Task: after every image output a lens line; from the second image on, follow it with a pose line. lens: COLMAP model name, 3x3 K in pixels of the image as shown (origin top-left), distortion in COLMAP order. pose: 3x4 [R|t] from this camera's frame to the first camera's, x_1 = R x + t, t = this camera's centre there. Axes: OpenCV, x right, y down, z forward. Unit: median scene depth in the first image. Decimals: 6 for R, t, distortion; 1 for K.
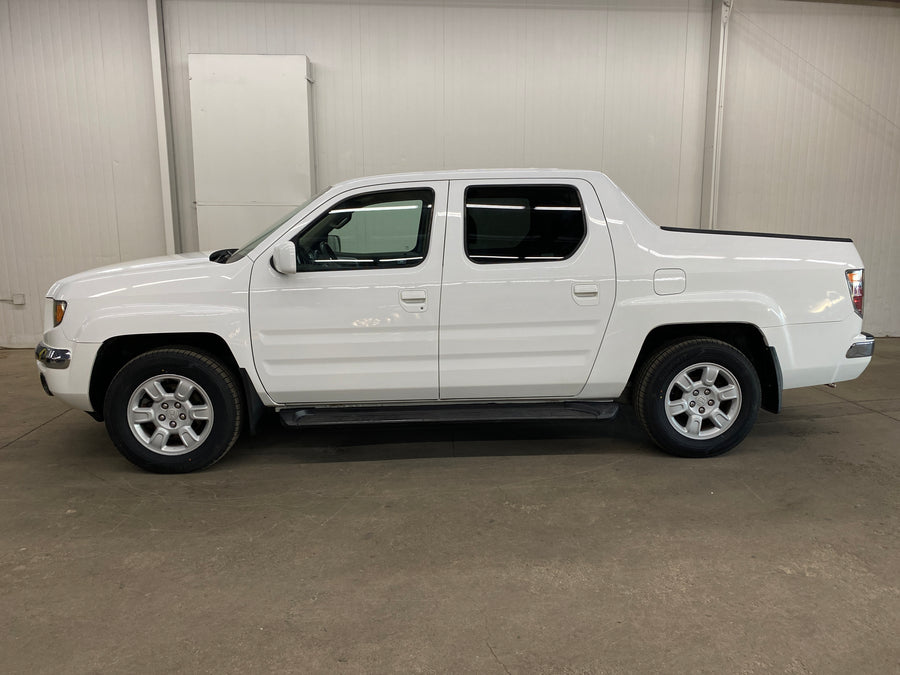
lens RADIAL K [[688.9, 0, 449.7], [0, 688.9, 333.7], [0, 0, 1]] dist [0.018490, -0.013780]
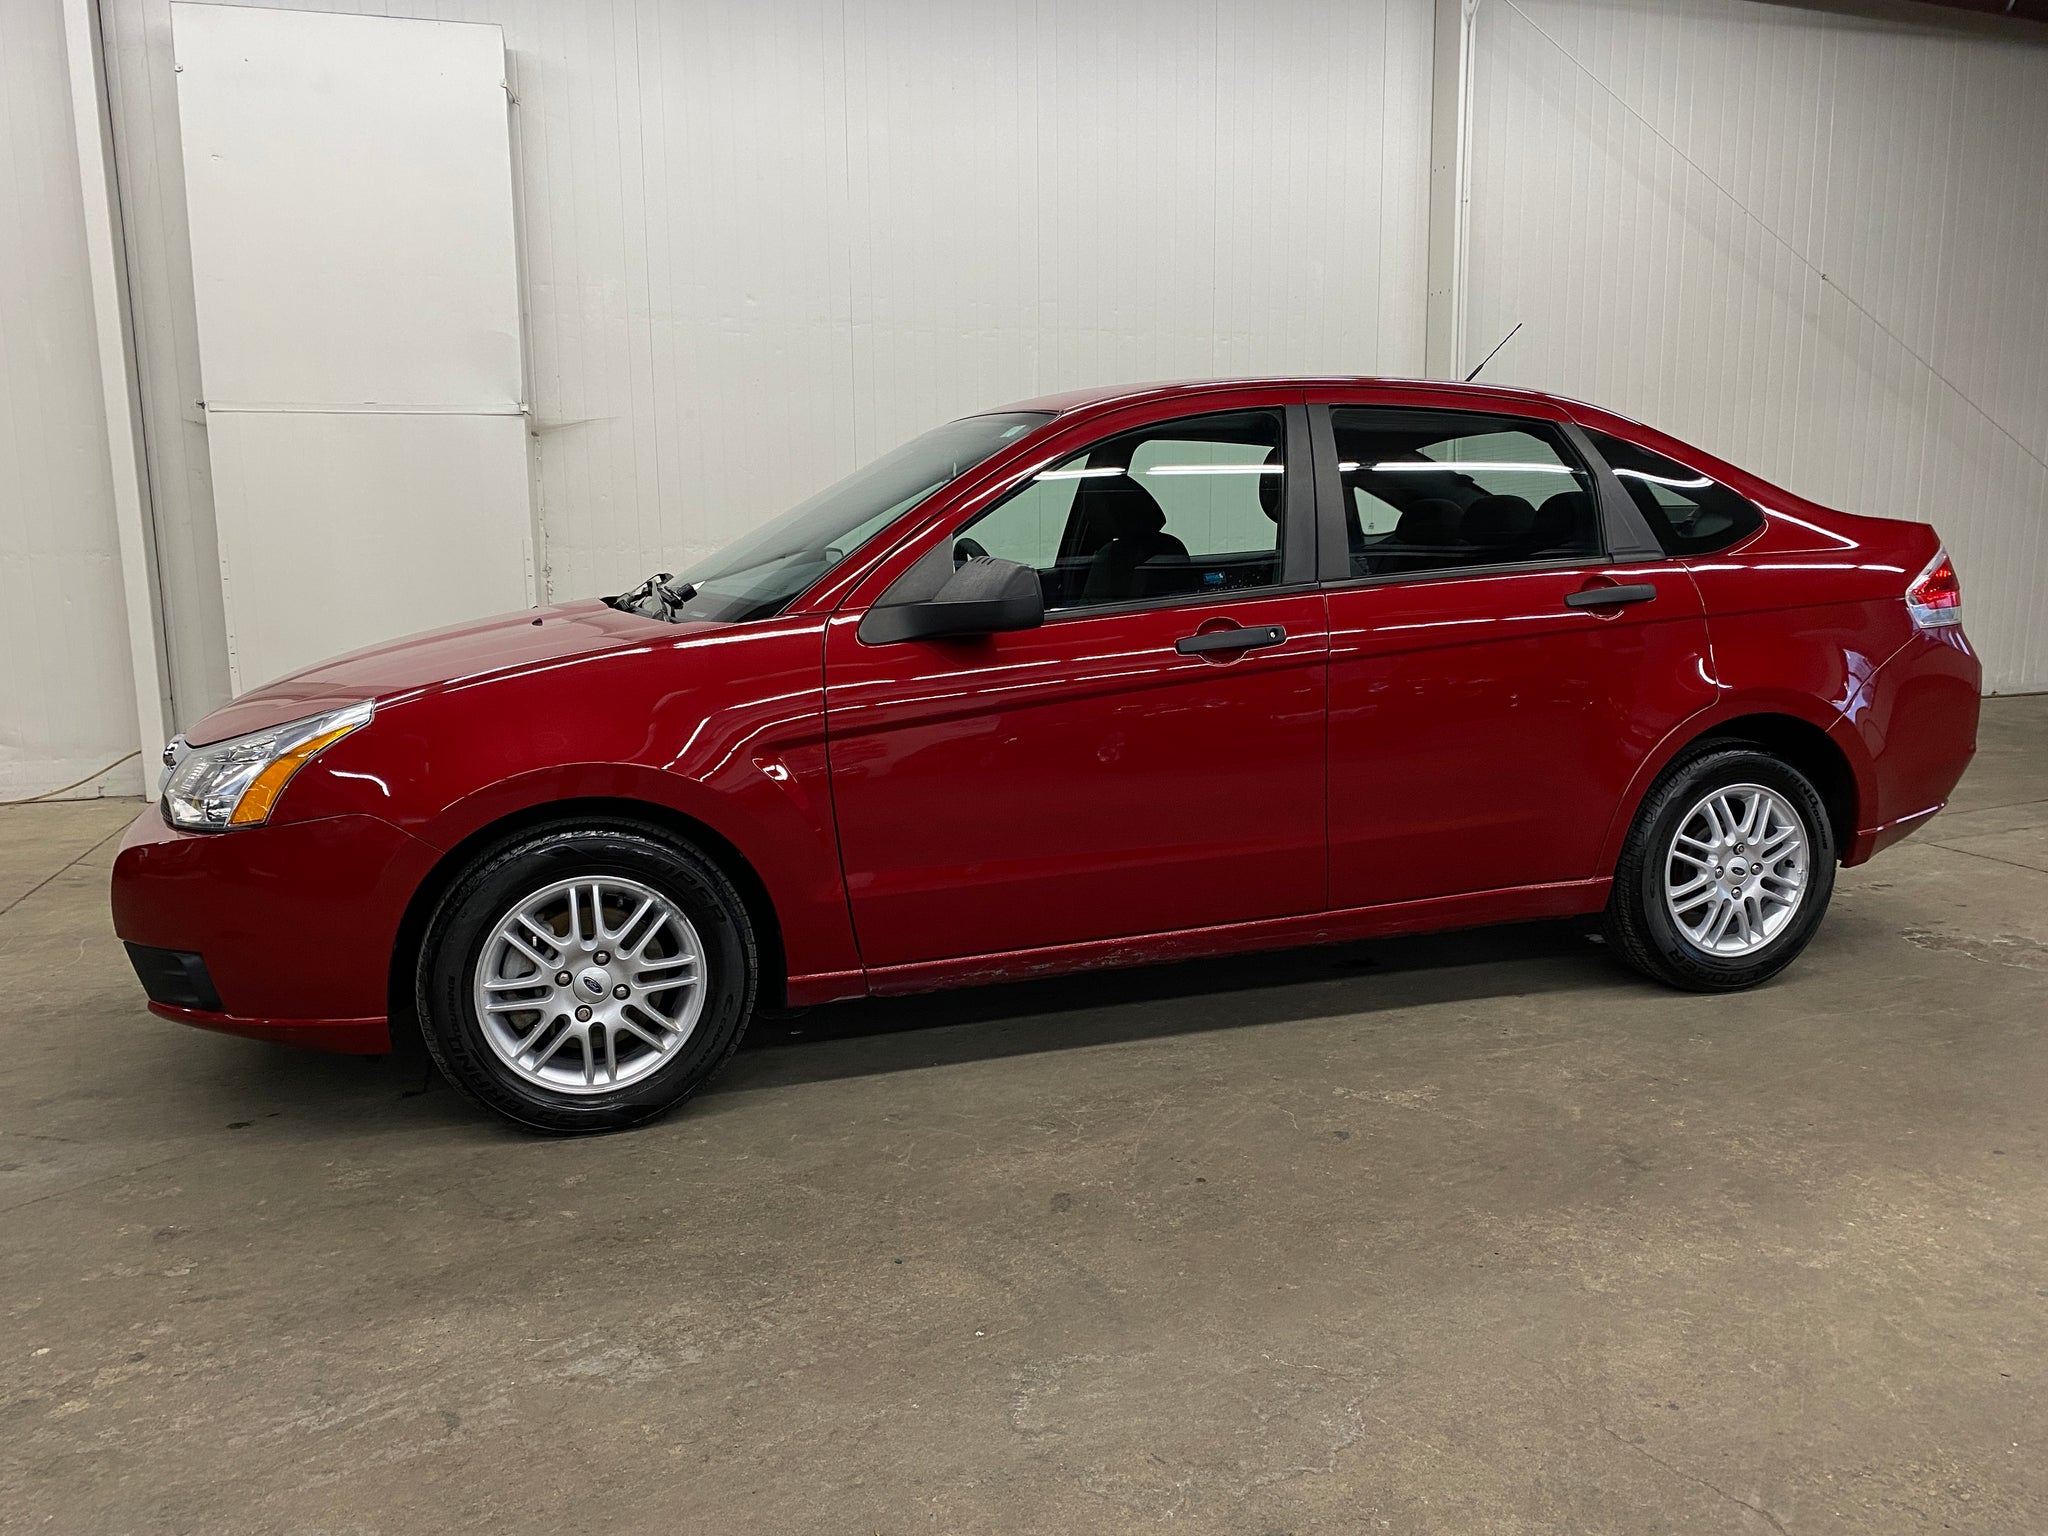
lens RADIAL K [[1567.6, 0, 1013.7], [0, 1567.6, 756.5], [0, 0, 1]] dist [0.018490, -0.013780]
pose [[0.975135, -0.042077, 0.217582, -0.233619], [0.044805, 0.998967, -0.007616, 0.045088], [-0.217037, 0.017176, 0.976012, 0.136530]]
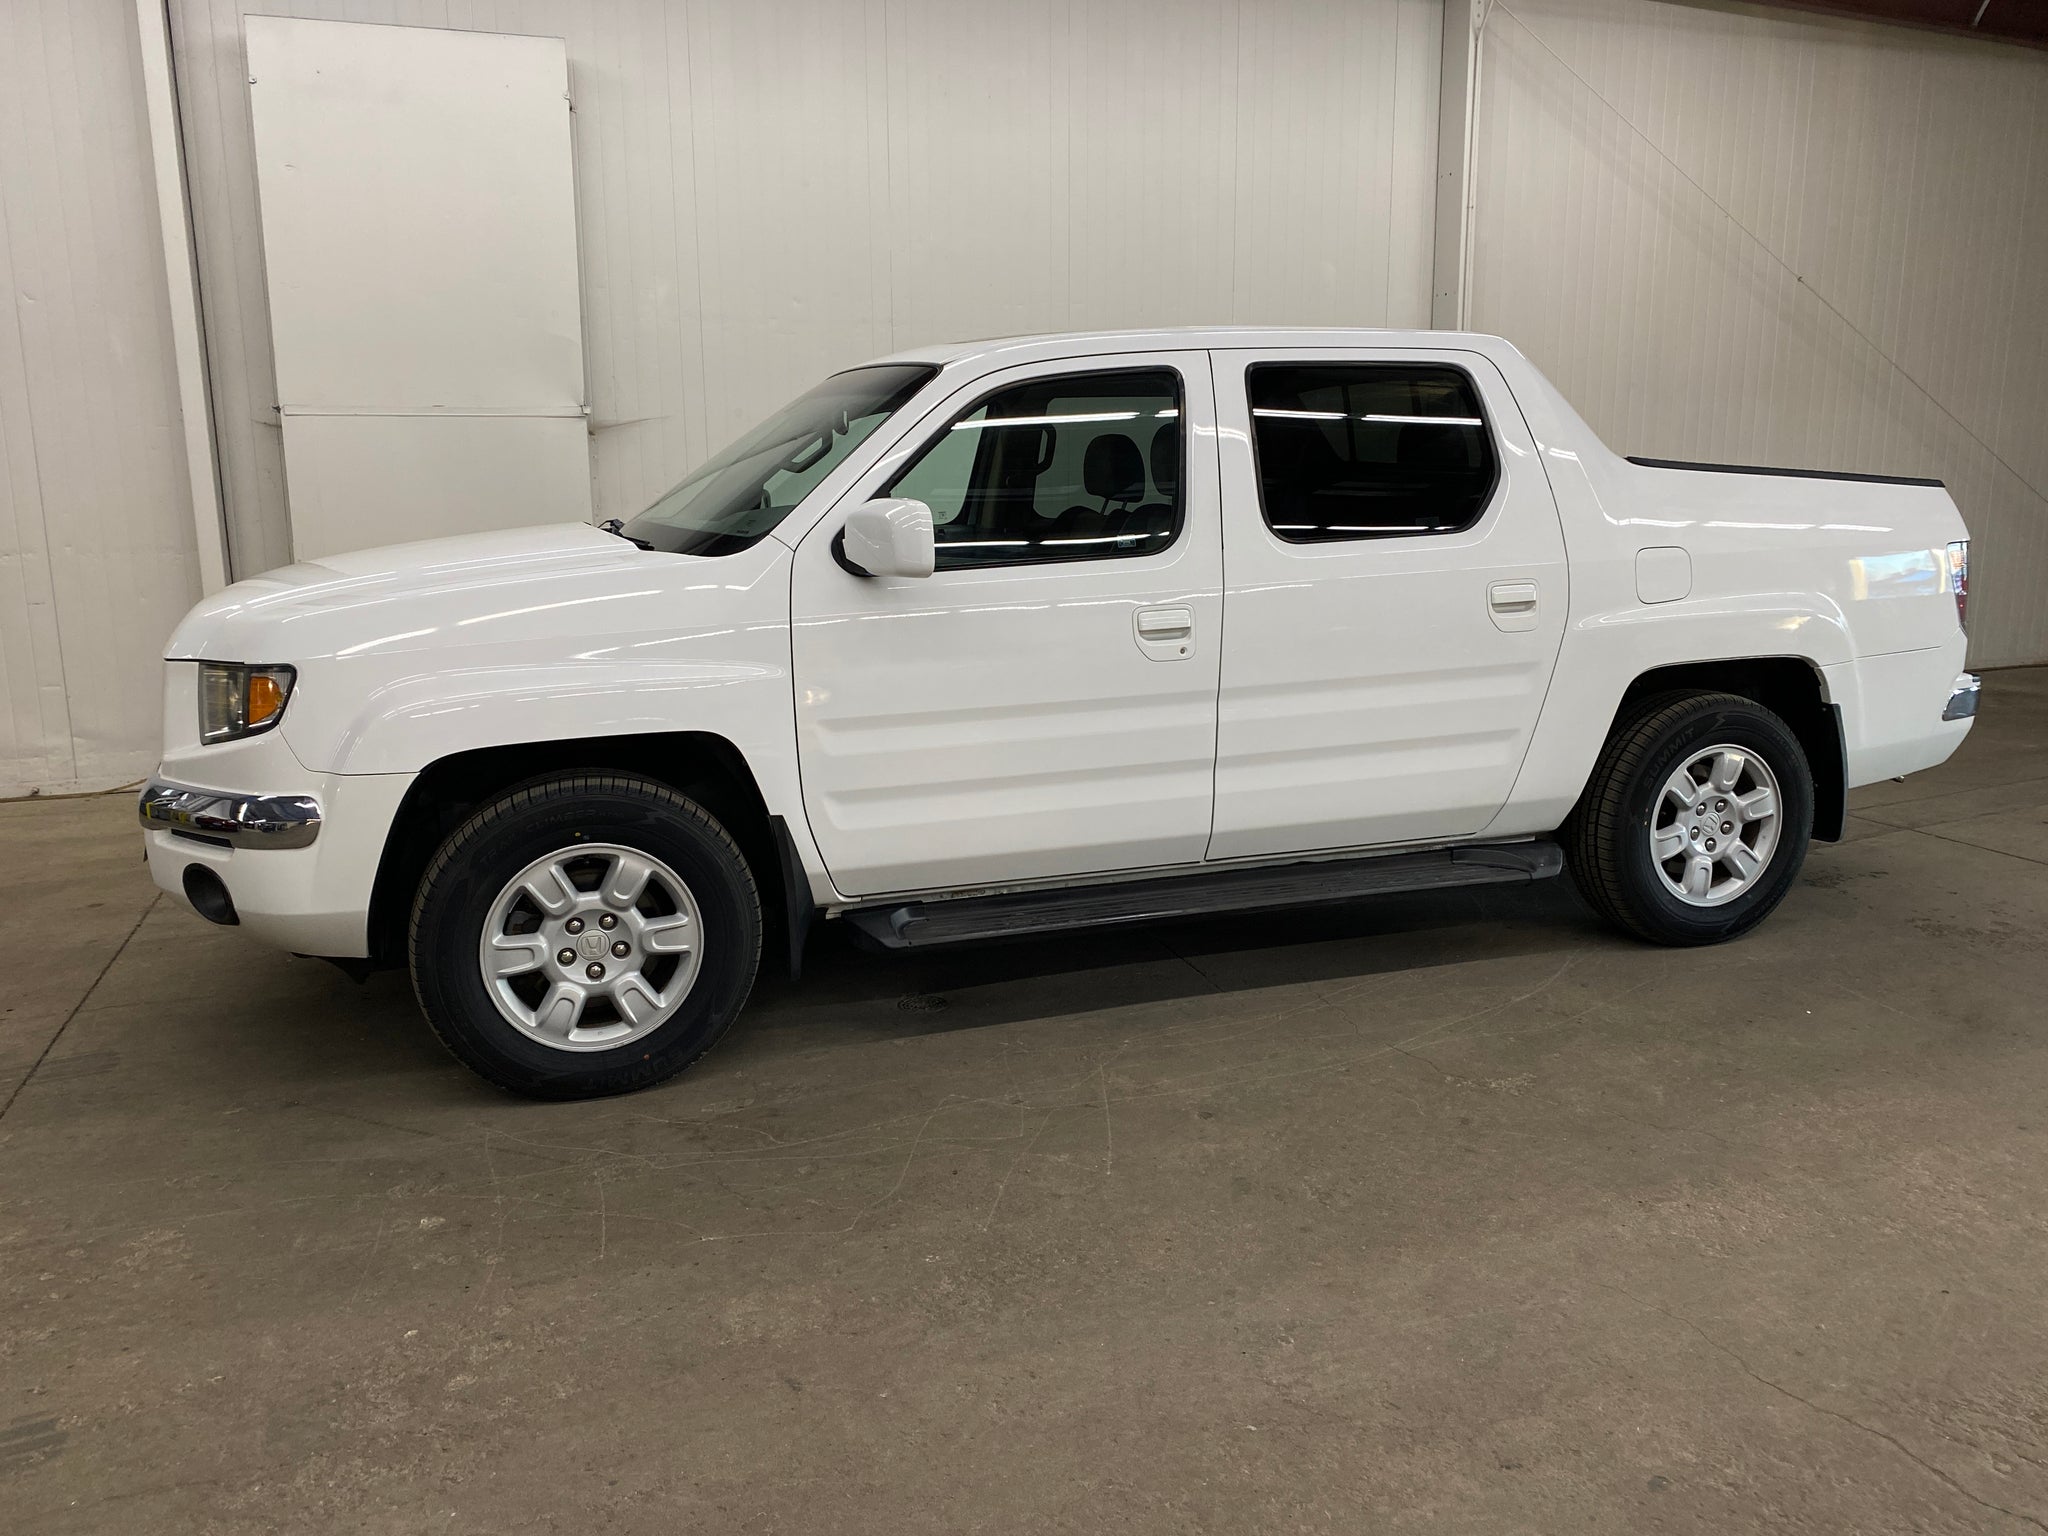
lens RADIAL K [[1567.6, 0, 1018.8], [0, 1567.6, 752.2], [0, 0, 1]] dist [0.018490, -0.013780]
pose [[0.964600, -0.053102, 0.258316, -0.360252], [0.047872, 0.998502, 0.026502, -0.004230], [-0.259336, -0.013198, 0.965697, 0.077111]]
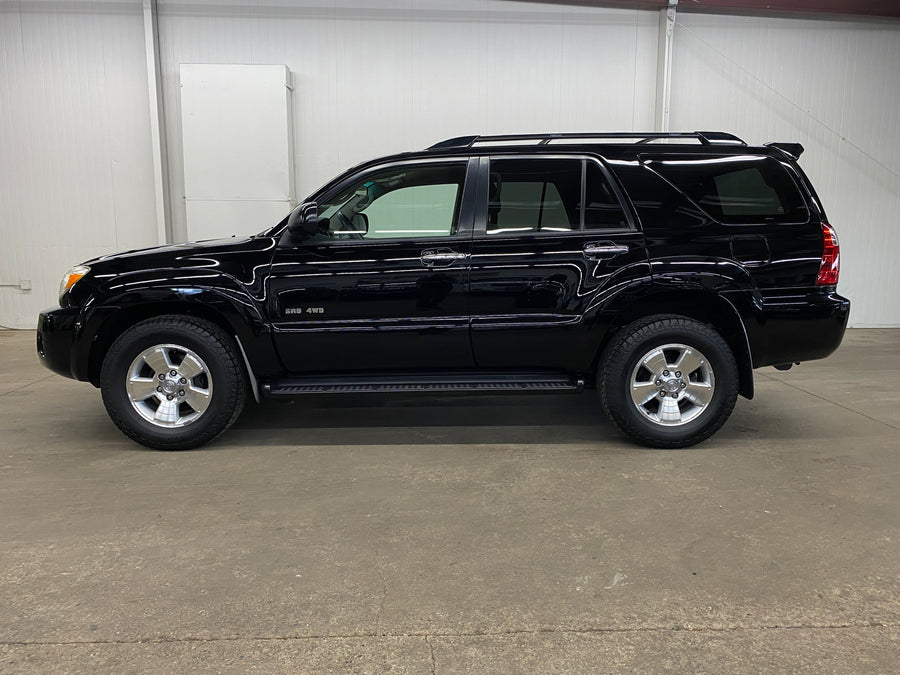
lens RADIAL K [[688.9, 0, 444.6], [0, 688.9, 332.9], [0, 0, 1]] dist [0.018490, -0.013780]
pose [[0.999686, 0.008789, -0.023483, 0.129594], [-0.009272, 0.999747, -0.020508, 0.078584], [0.023297, 0.020719, 0.999514, -0.154074]]
